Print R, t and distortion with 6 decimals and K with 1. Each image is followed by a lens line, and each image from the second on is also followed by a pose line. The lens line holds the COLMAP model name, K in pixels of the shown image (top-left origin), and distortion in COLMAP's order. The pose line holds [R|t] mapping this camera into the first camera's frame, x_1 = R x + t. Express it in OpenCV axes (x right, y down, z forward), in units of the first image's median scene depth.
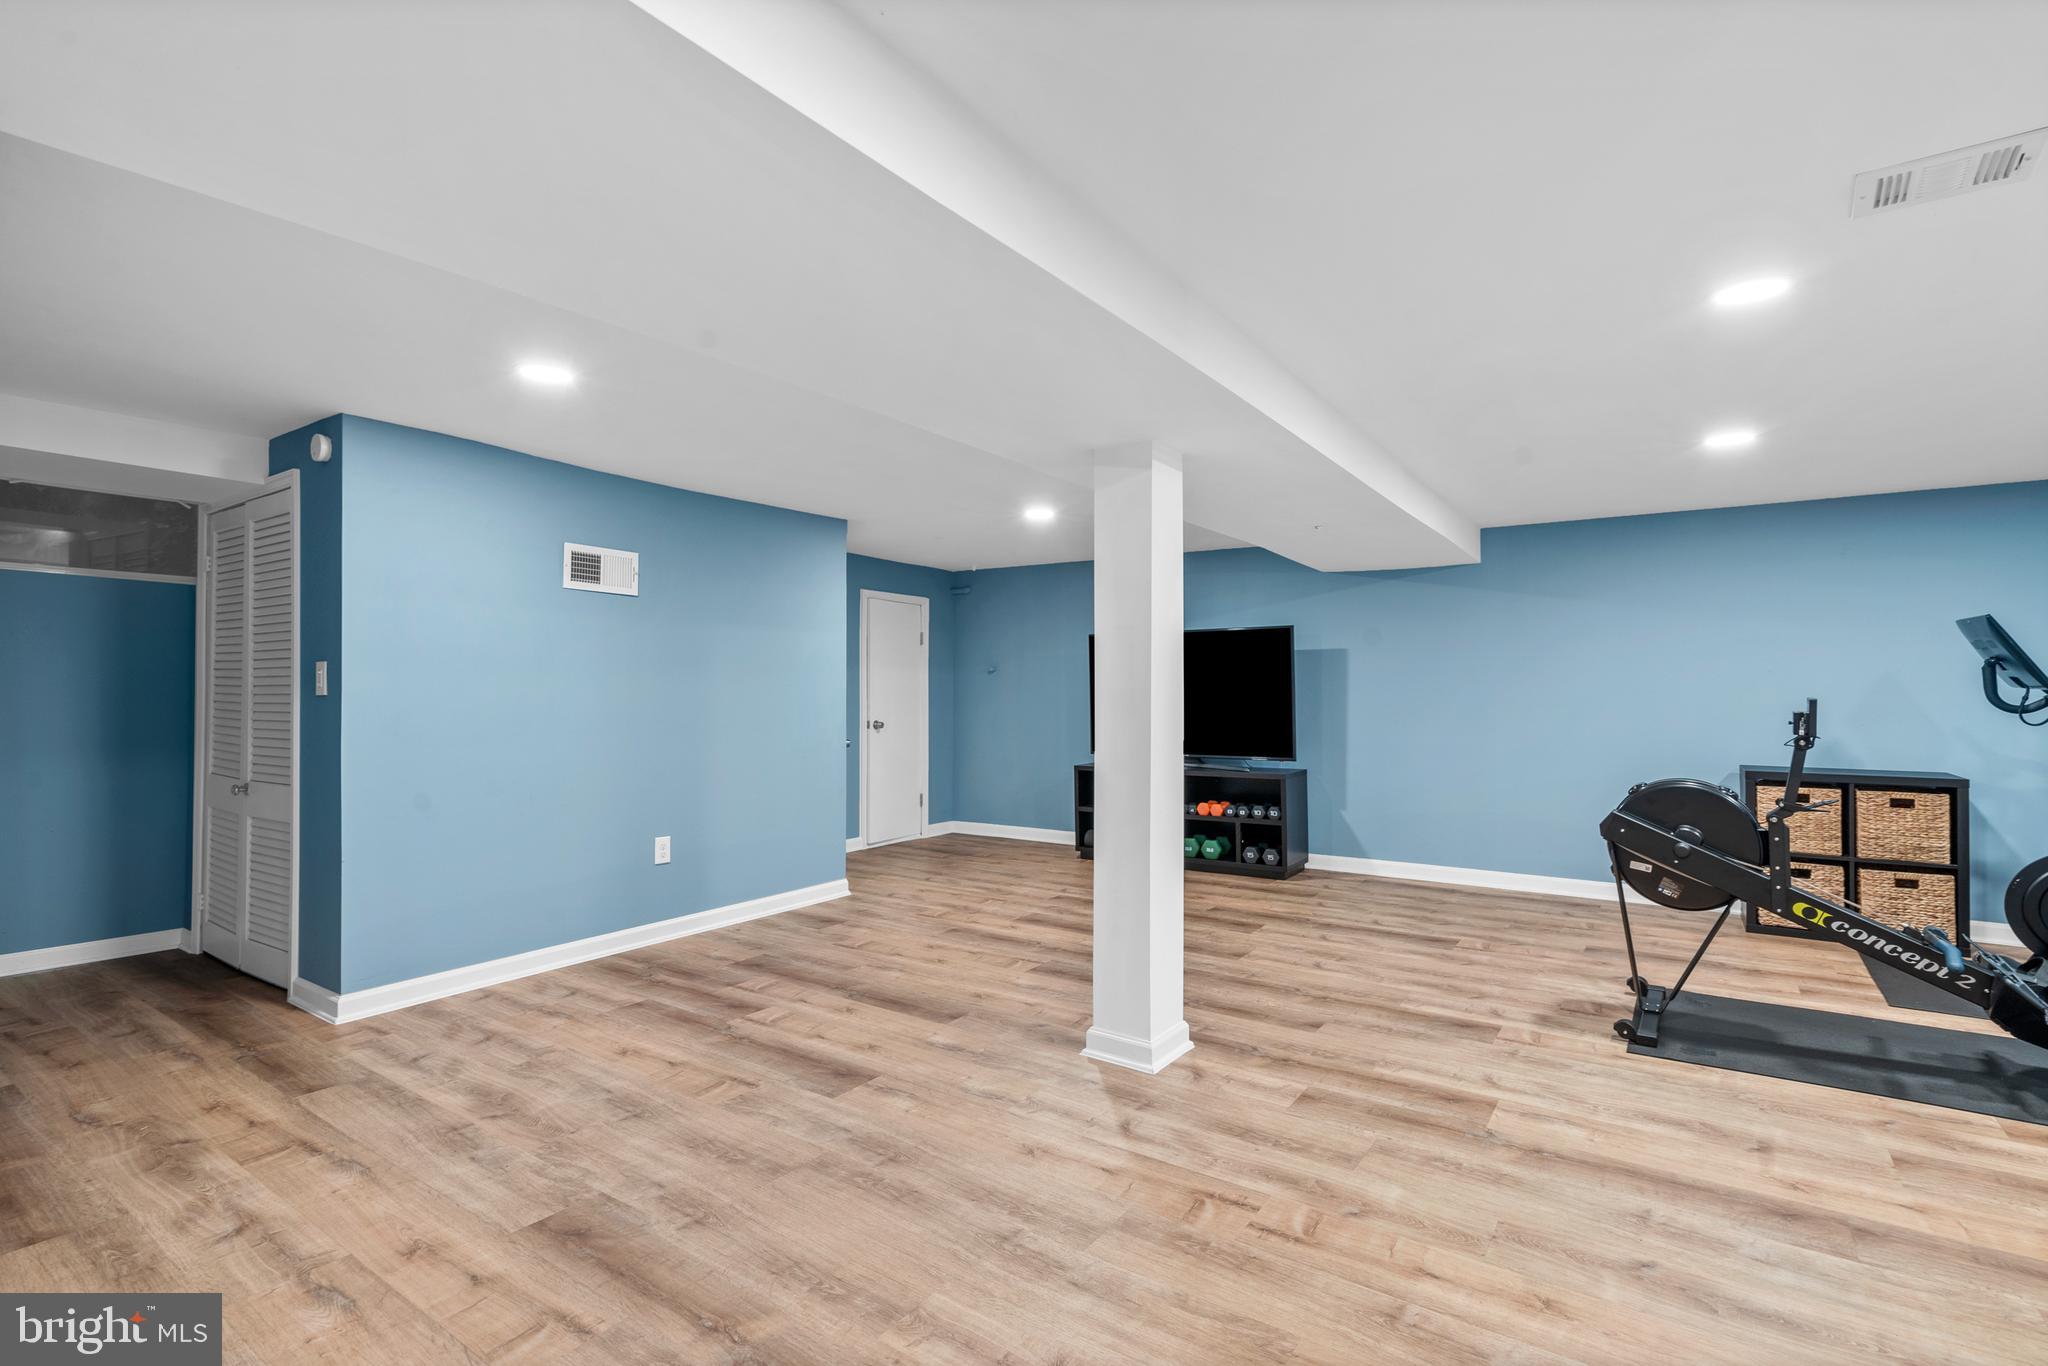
lens RADIAL K [[955.0, 0, 1026.2], [0, 955.0, 686.1], [0, 0, 1]] dist [-0.005271, 0.001392]
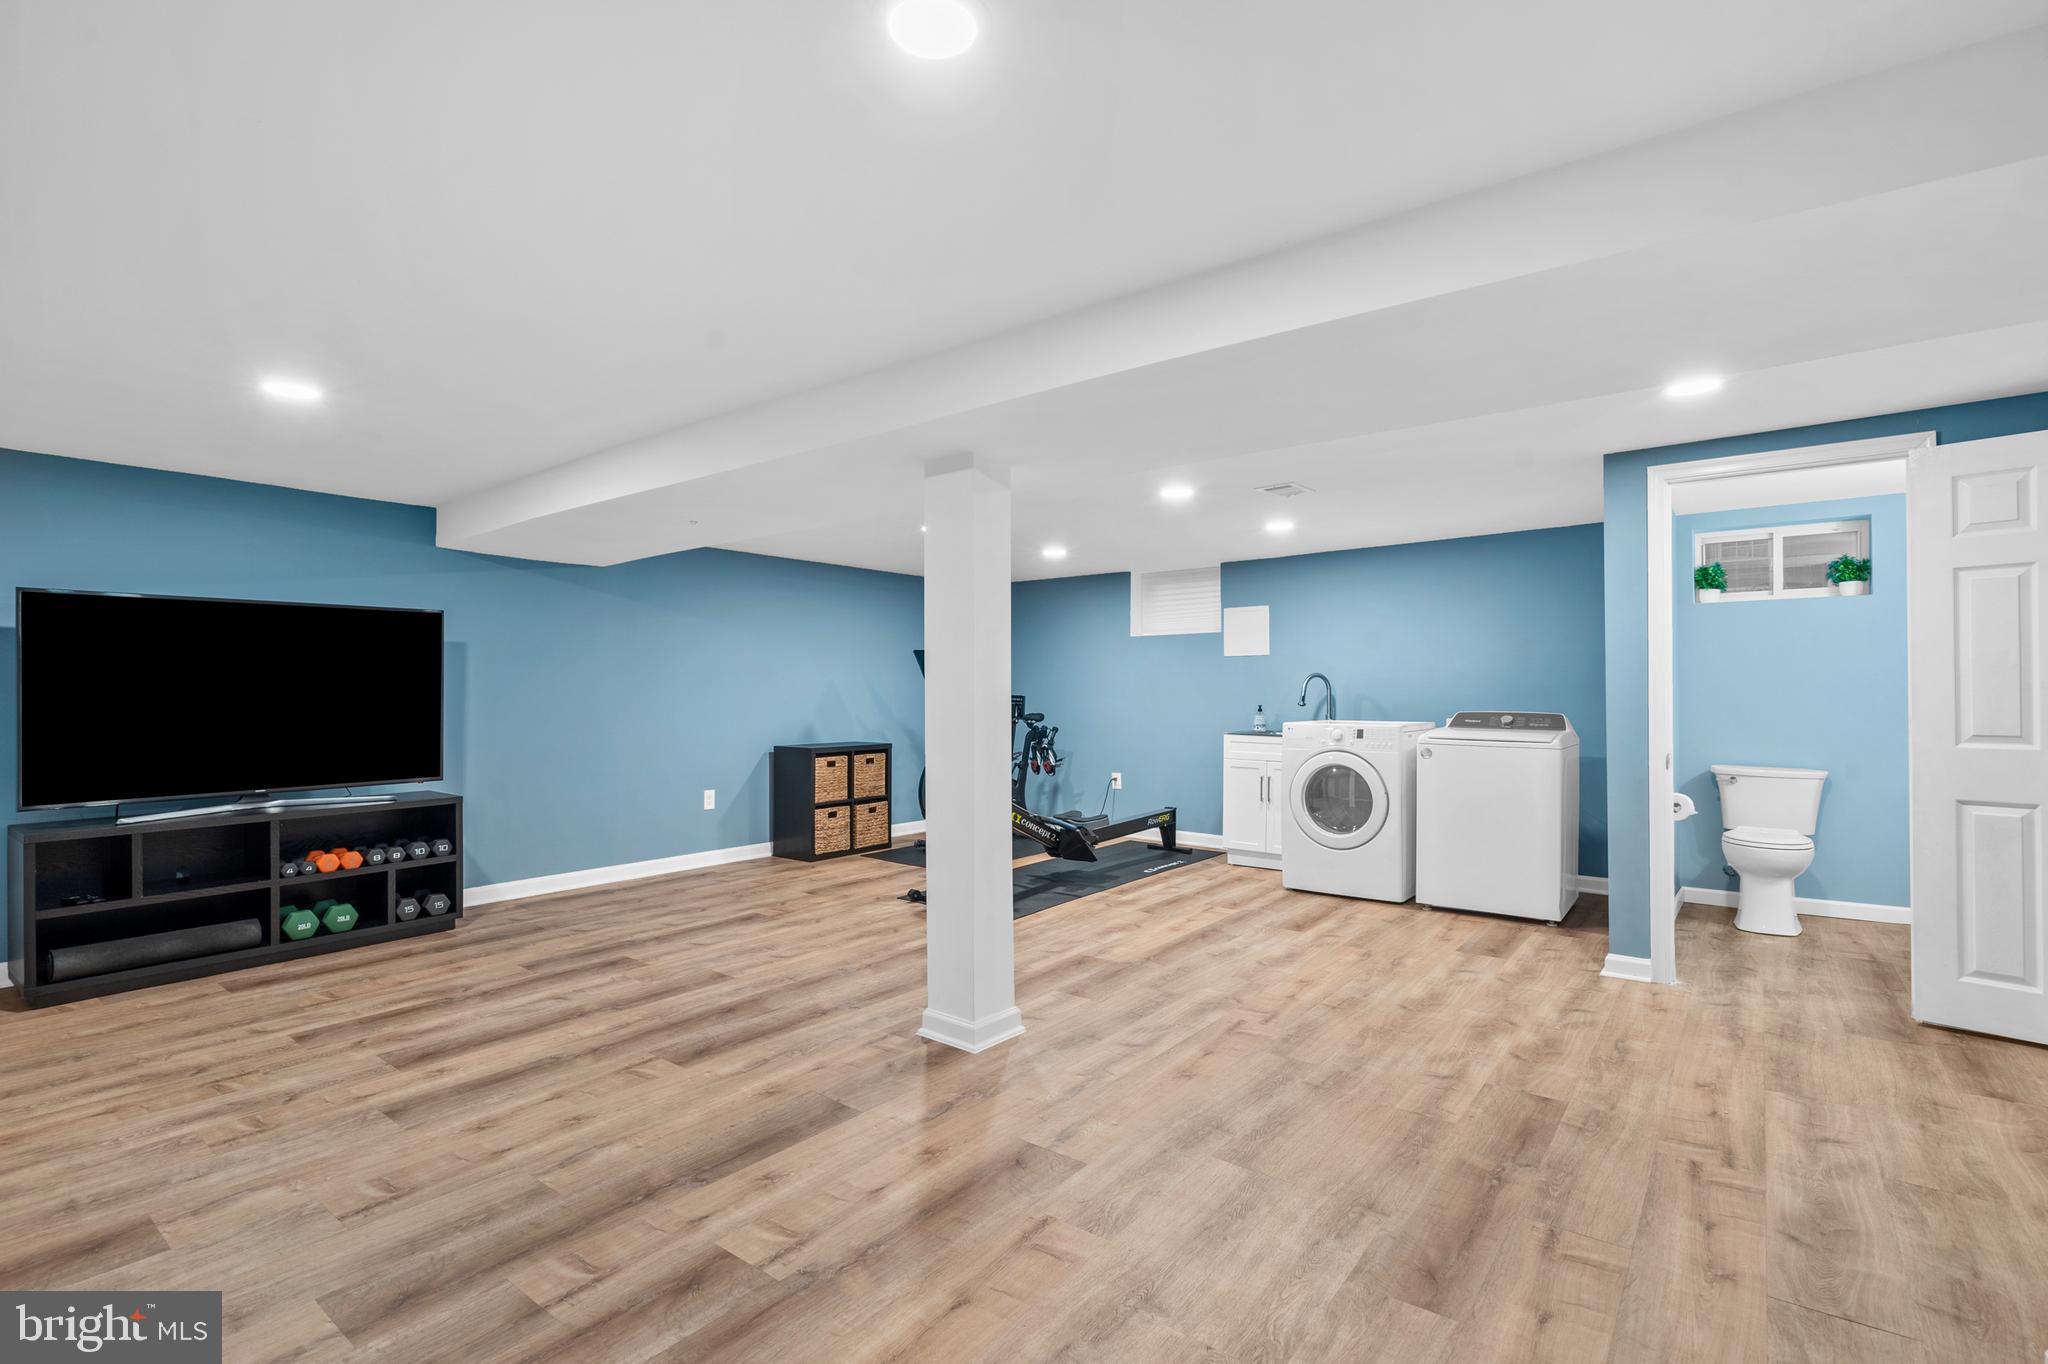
lens RADIAL K [[955.0, 0, 1026.2], [0, 955.0, 685.1], [0, 0, 1]] dist [-0.005271, 0.001392]
pose [[0.050719, 0.005843, 0.998696, -0.802129], [-0.001632, 0.999982, -0.005768, 0.003834], [-0.998712, -0.001338, 0.050728, 0.760592]]
